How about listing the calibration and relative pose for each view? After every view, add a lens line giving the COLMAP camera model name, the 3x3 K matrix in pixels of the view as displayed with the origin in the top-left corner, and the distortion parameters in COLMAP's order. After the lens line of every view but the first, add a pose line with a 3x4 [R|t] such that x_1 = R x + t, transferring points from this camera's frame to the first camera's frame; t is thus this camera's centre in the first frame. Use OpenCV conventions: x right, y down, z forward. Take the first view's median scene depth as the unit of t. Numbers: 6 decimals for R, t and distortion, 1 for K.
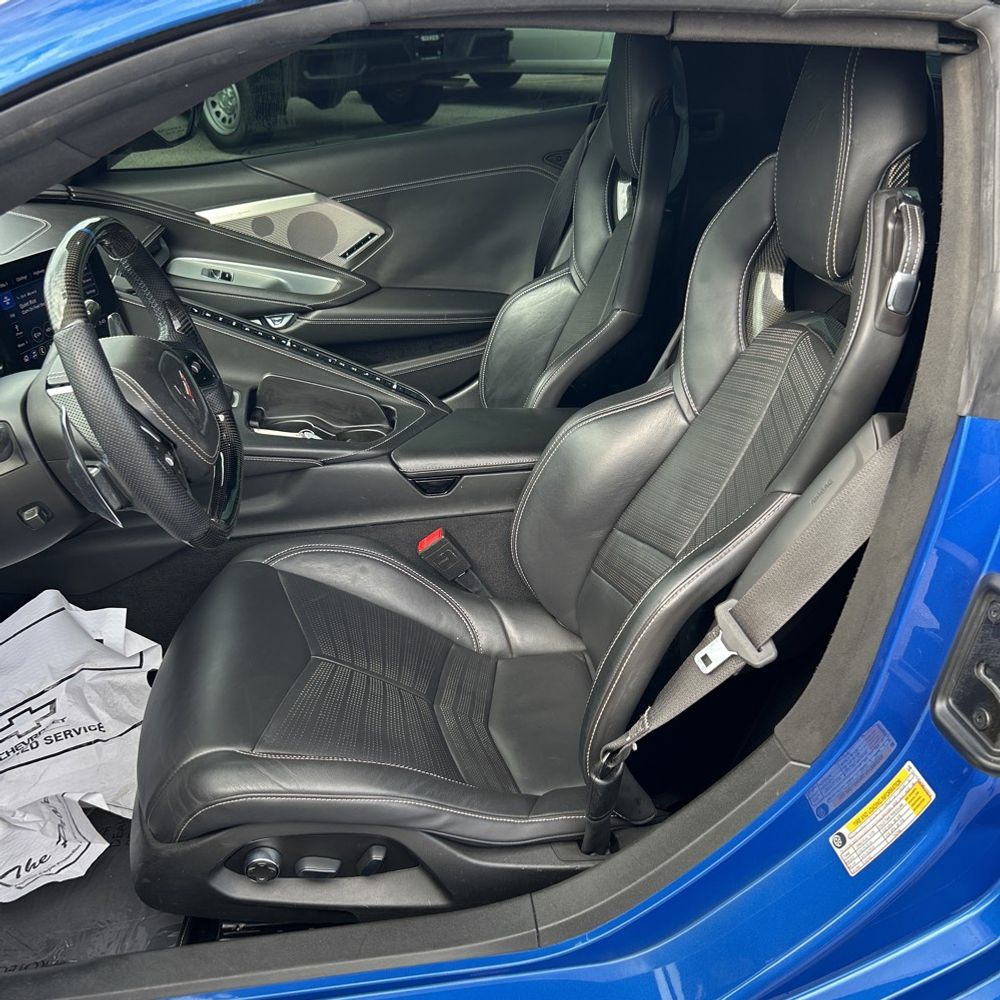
lens RADIAL K [[1017.9, 0, 501.3], [0, 1017.9, 502.1], [0, 0, 1]] dist [0.010948, 0.000000]
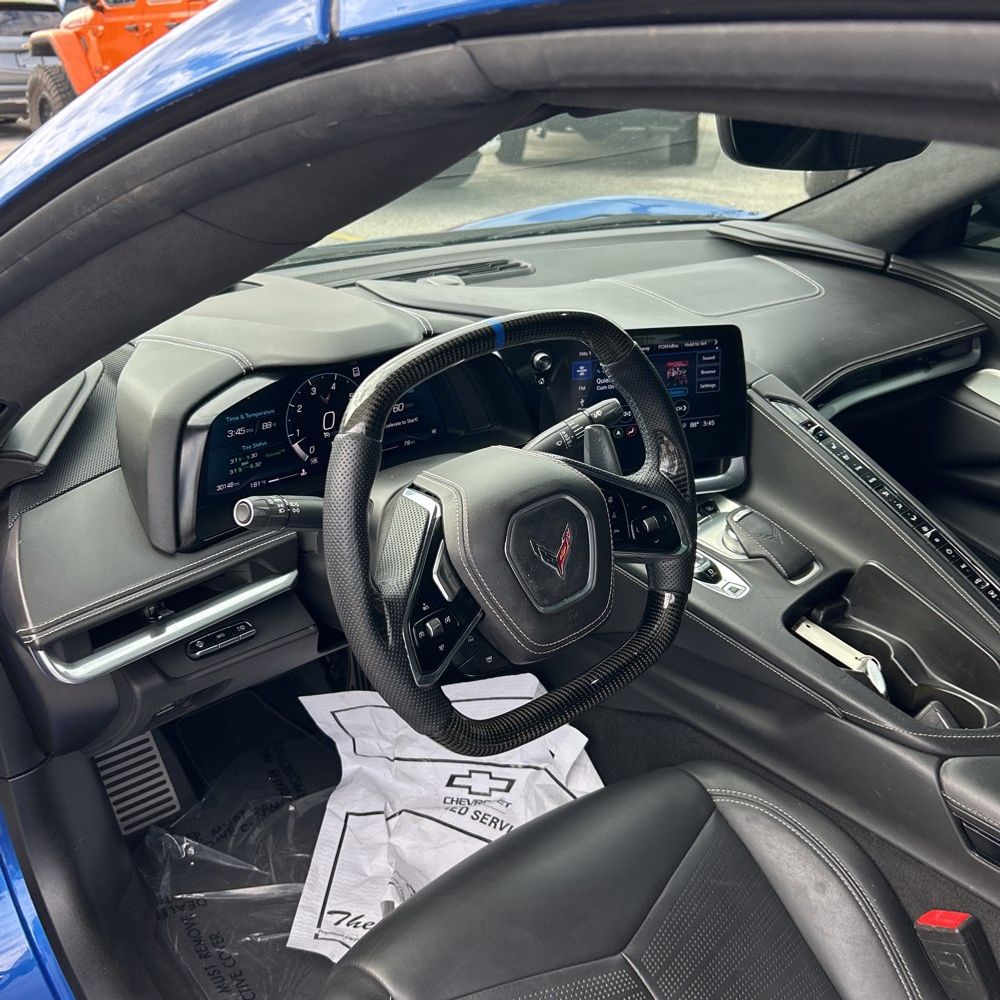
lens RADIAL K [[1017.9, 0, 499.1], [0, 1017.9, 498.2], [0, 0, 1]] dist [0.010948, 0.000000]
pose [[0.517691, 0.373300, -0.769834, 0.174006], [-0.396704, 0.901955, 0.170595, -0.193625], [0.758039, 0.217080, 0.615023, 0.380138]]
